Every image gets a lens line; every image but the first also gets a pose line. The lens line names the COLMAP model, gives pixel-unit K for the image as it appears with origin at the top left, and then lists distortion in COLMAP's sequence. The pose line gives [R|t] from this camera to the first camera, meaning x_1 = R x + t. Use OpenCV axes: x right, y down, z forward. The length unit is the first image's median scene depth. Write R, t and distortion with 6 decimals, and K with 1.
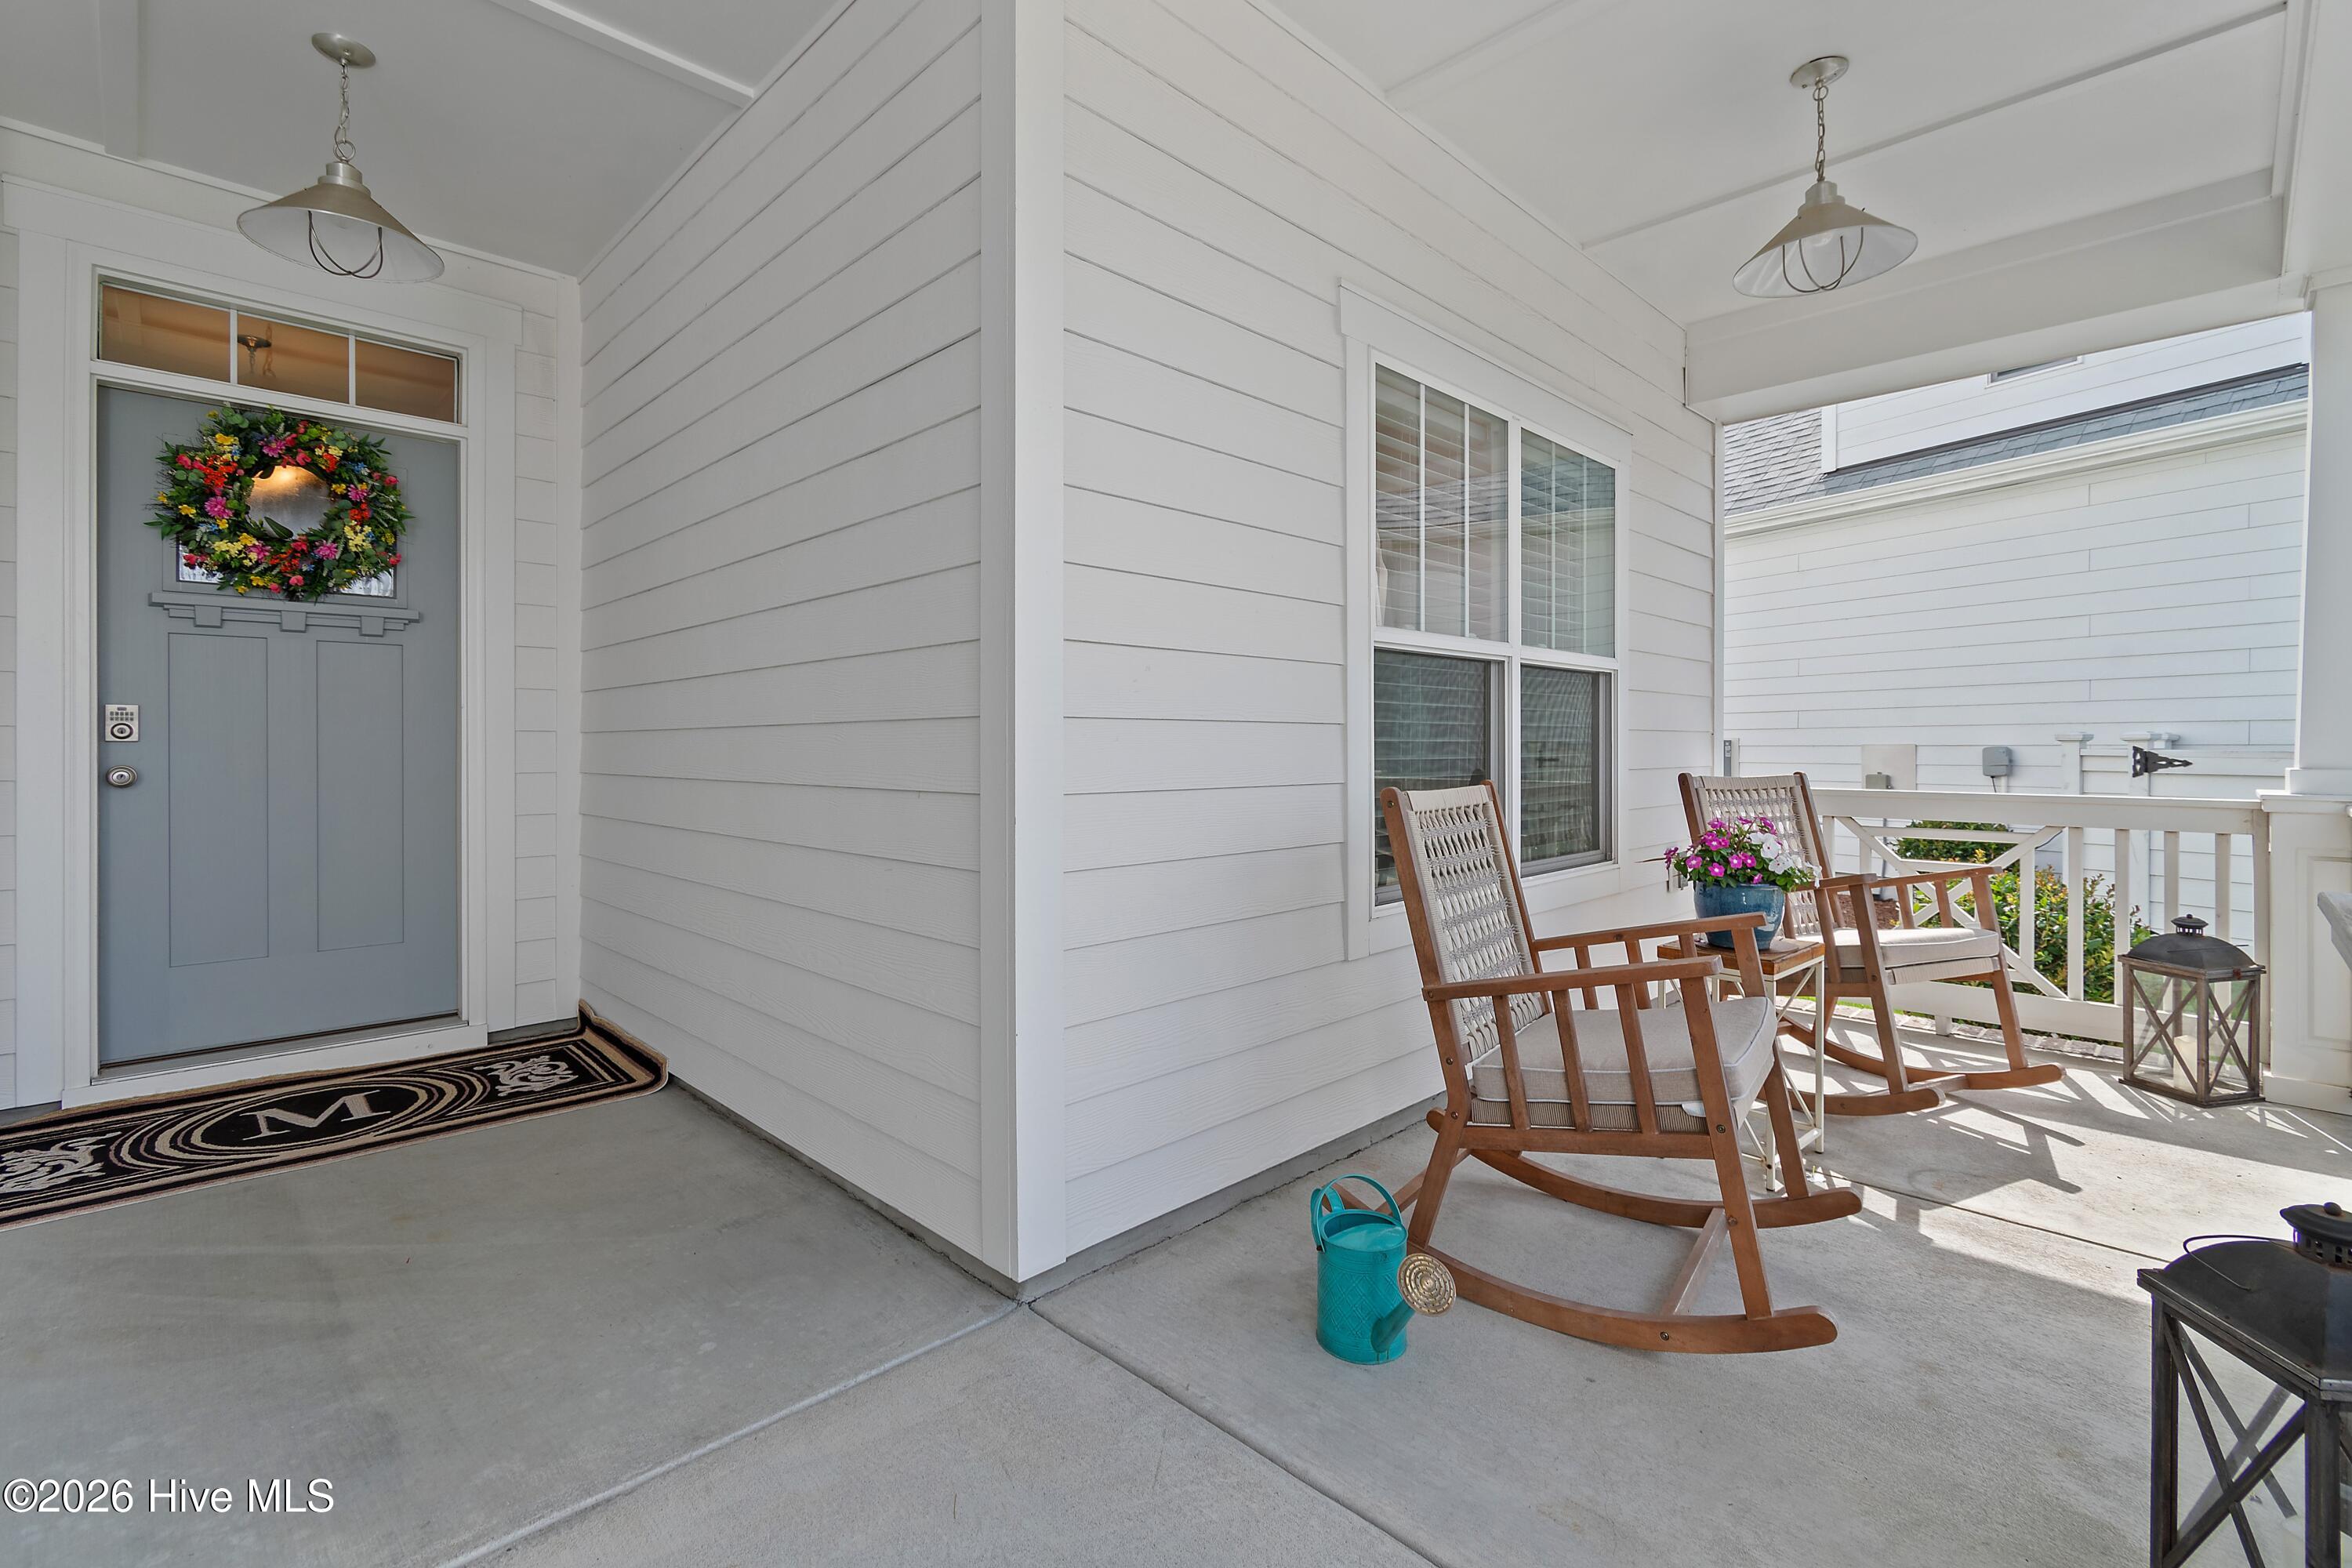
lens RADIAL K [[1048.0, 0, 1177.8], [0, 1048.0, 778.2], [0, 0, 1]] dist [0.001792, 0.001027]
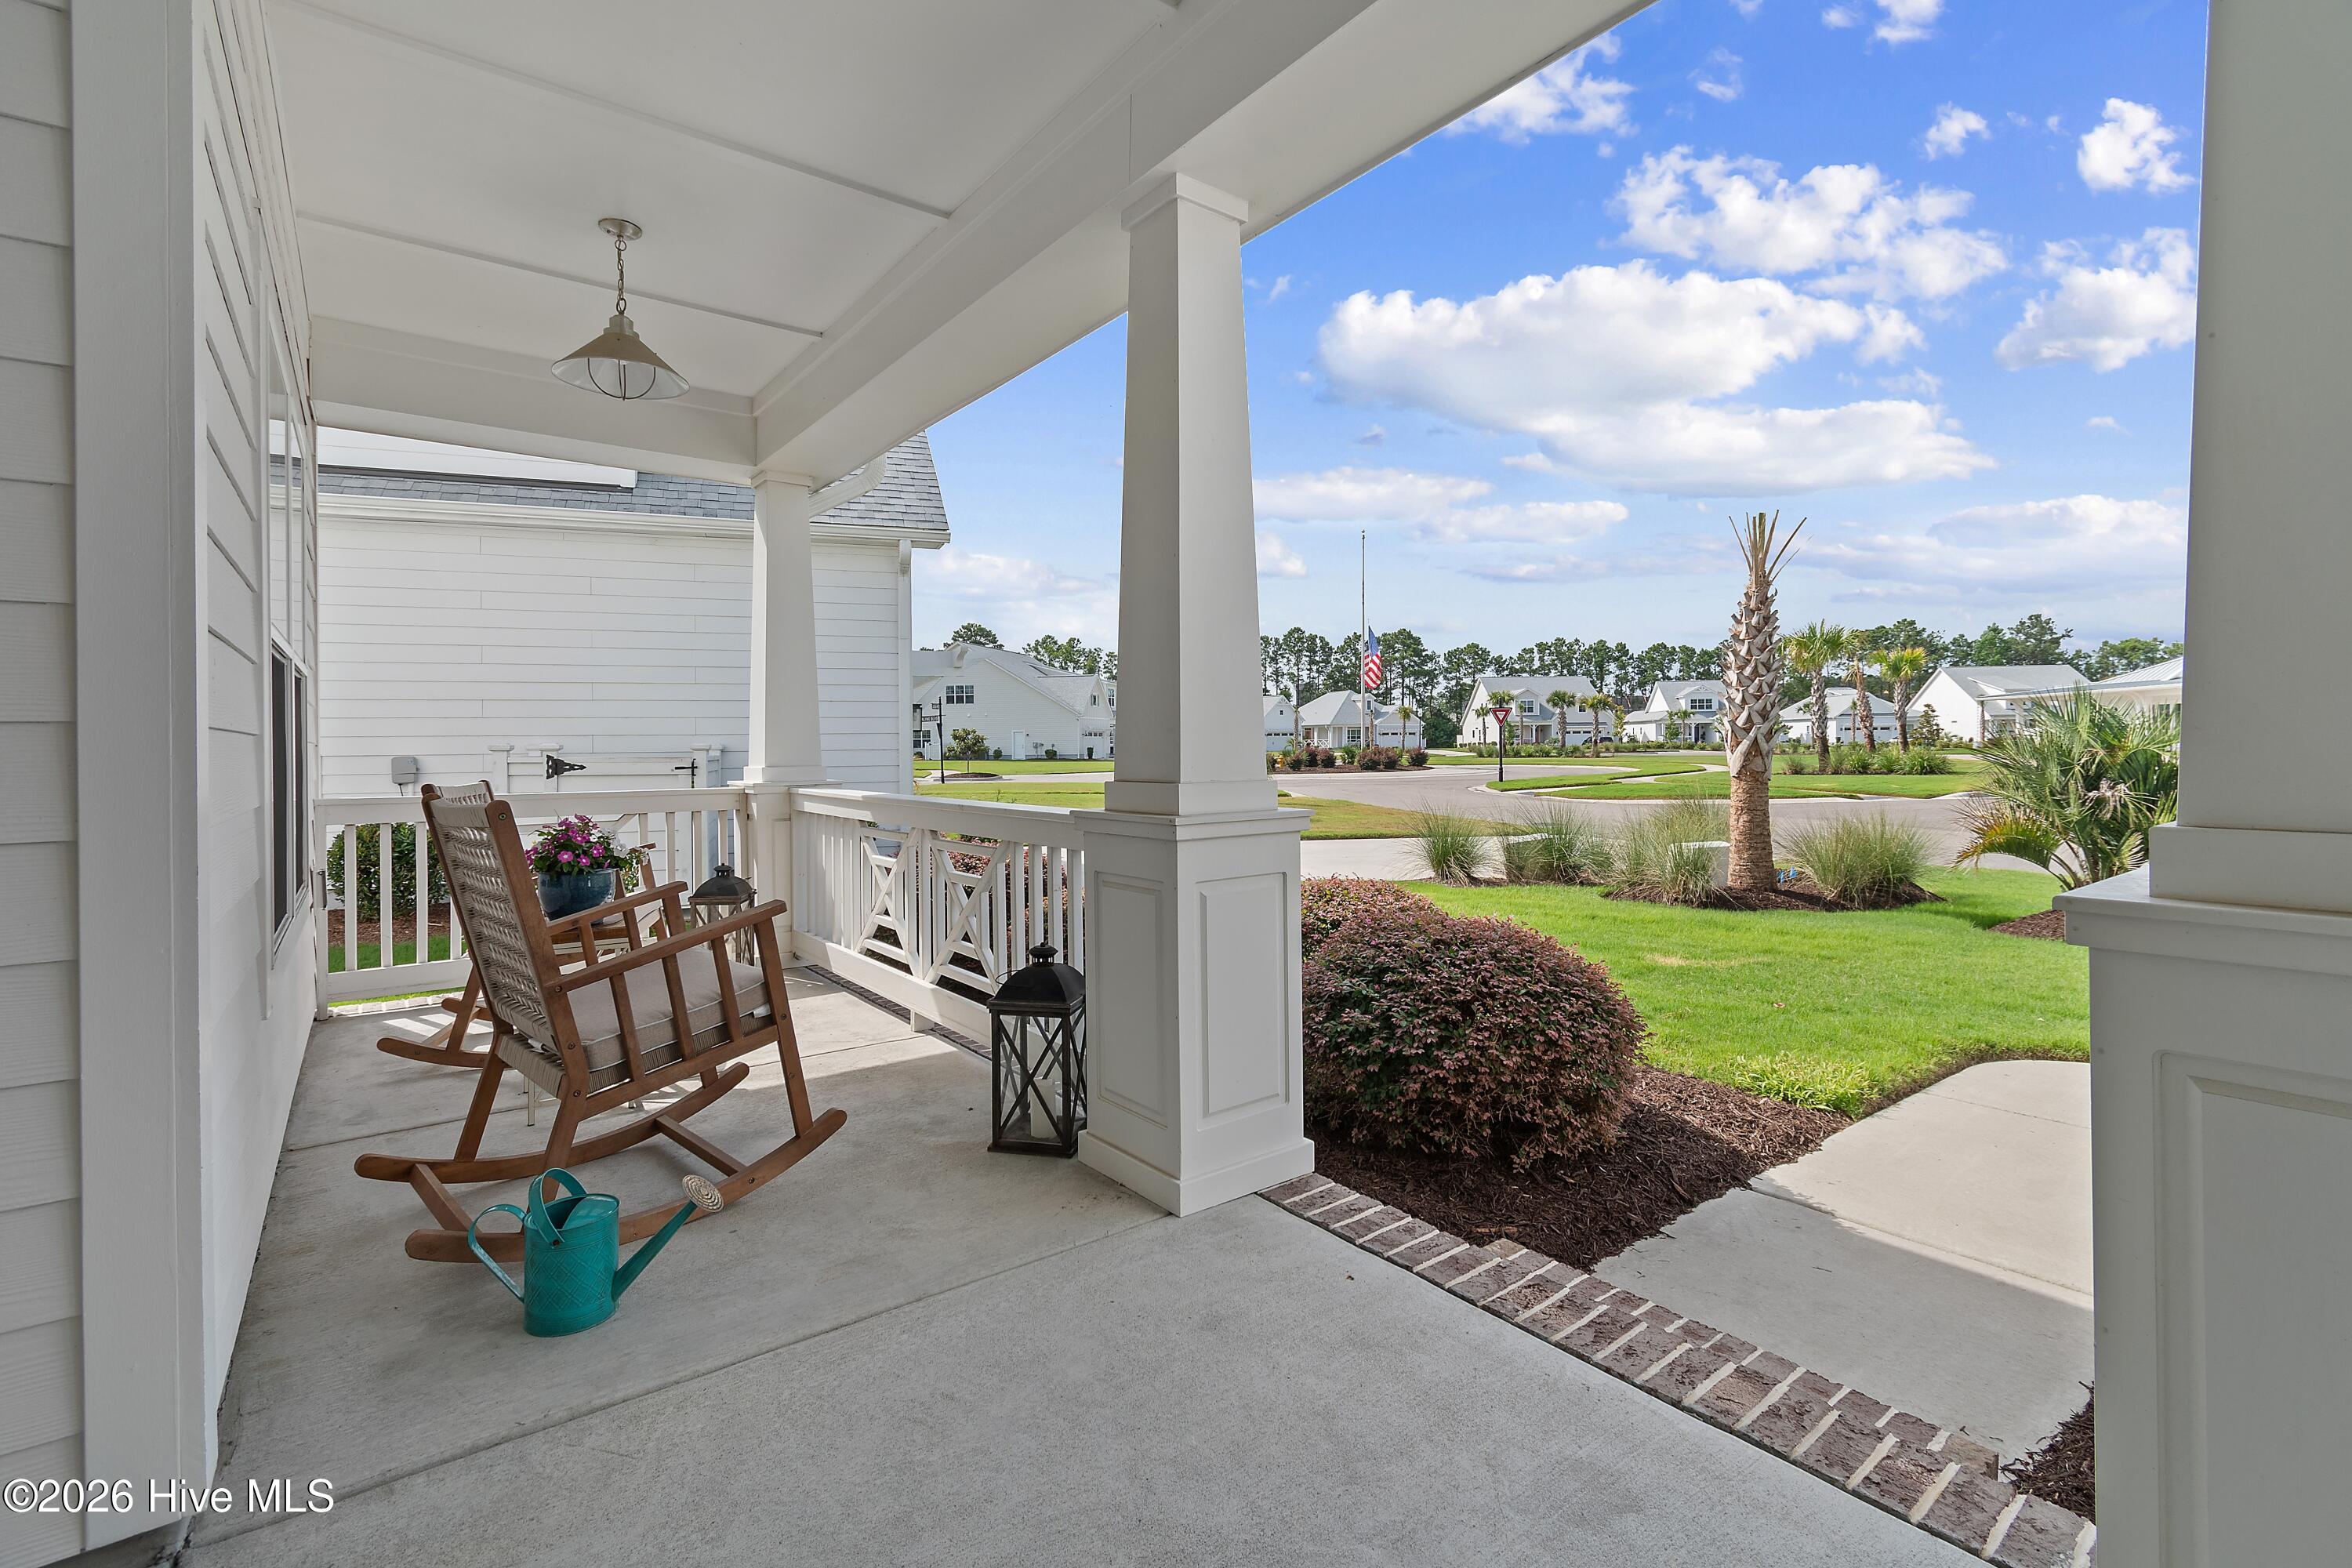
lens RADIAL K [[1048.0, 0, 1177.8], [0, 1048.0, 778.2], [0, 0, 1]] dist [0.001792, 0.001027]
pose [[0.129206, -0.031450, 0.991119, -0.591929], [0.040290, 0.998838, 0.026442, -0.011000], [-0.990799, 0.036516, 0.130323, 0.173394]]
